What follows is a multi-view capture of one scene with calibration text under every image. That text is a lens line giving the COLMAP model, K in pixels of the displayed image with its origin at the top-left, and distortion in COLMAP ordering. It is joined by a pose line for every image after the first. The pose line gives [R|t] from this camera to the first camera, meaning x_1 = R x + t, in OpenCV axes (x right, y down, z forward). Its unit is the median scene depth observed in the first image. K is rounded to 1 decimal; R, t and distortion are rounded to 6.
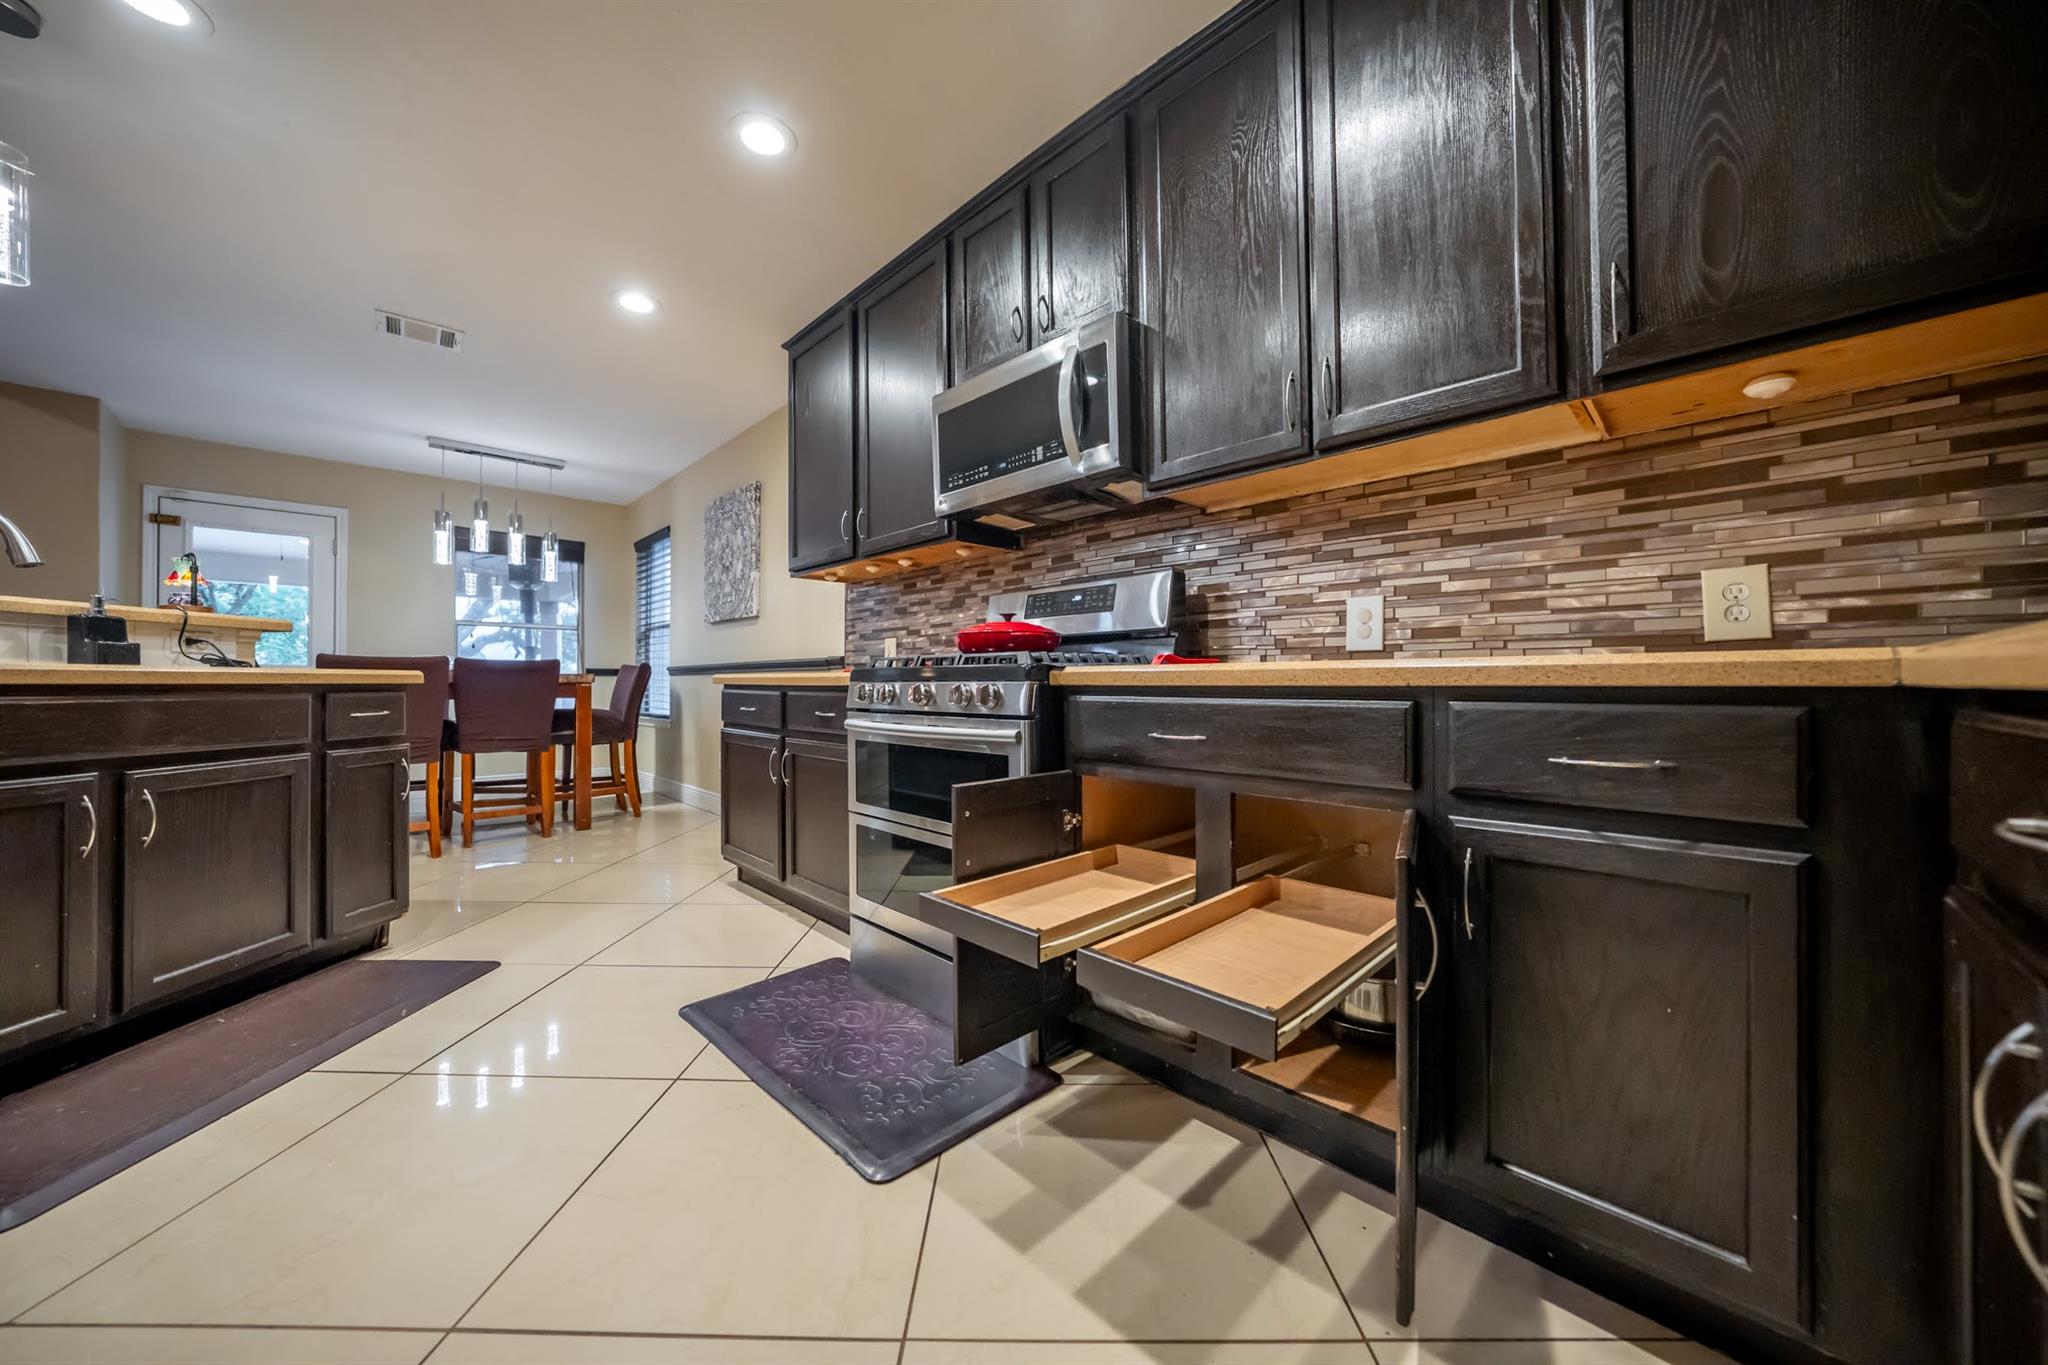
lens RADIAL K [[706.9, 0, 1026.3], [0, 706.9, 679.2], [0, 0, 1]] dist [-0.031785, 0.007176]
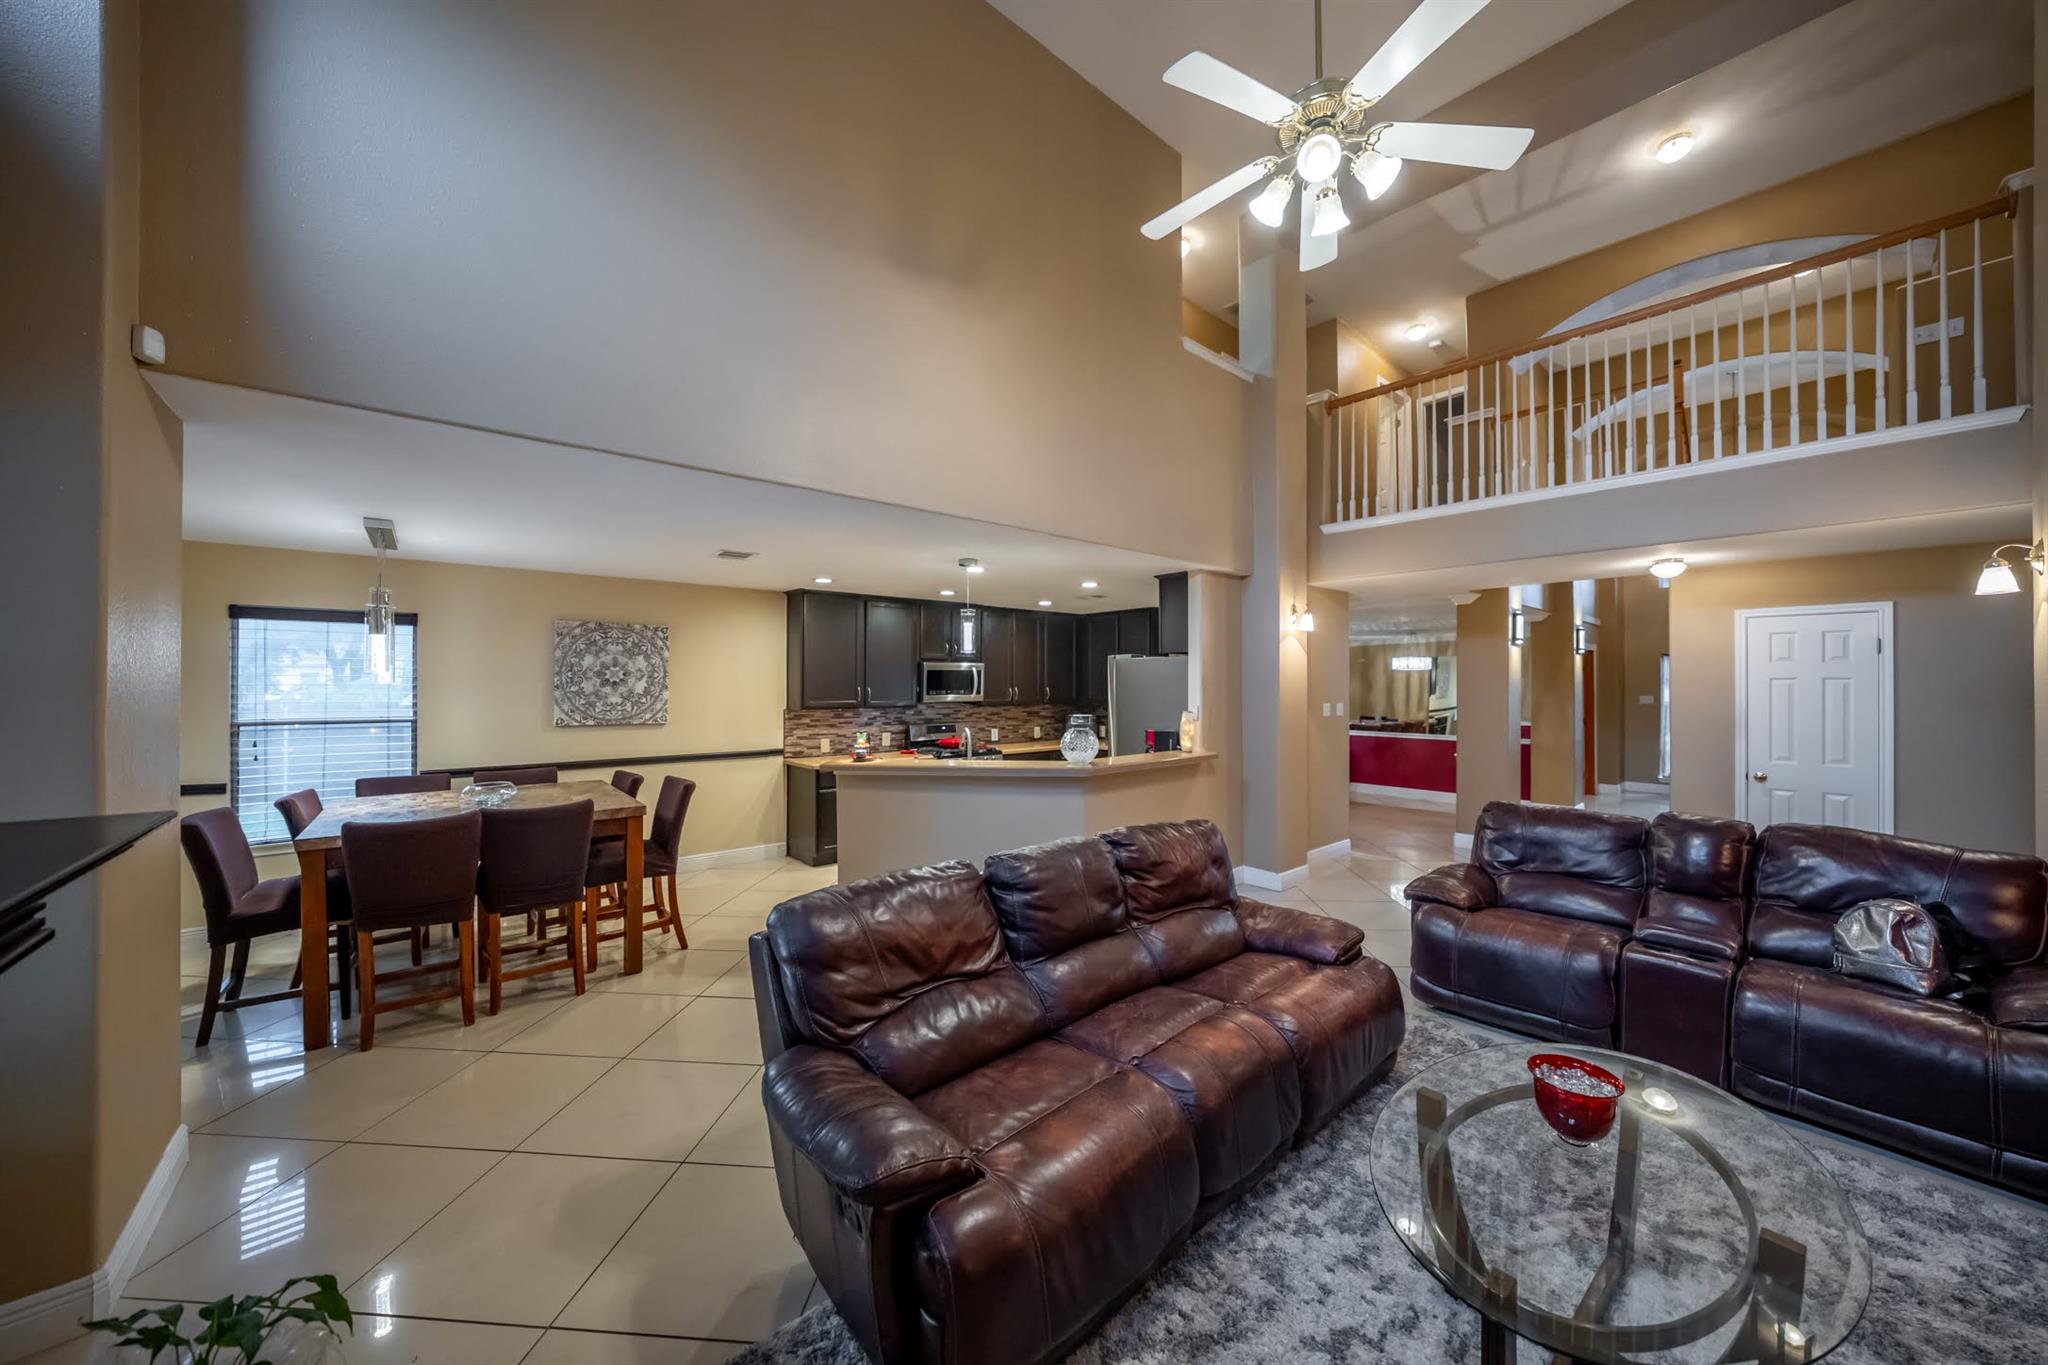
lens RADIAL K [[706.9, 0, 1026.3], [0, 706.9, 679.2], [0, 0, 1]] dist [-0.031785, 0.007176]
pose [[0.061636, 0.007430, 0.998071, -4.107694], [-0.006234, 0.999956, -0.007059, -0.407554], [-0.998079, -0.005787, 0.061680, 0.488833]]
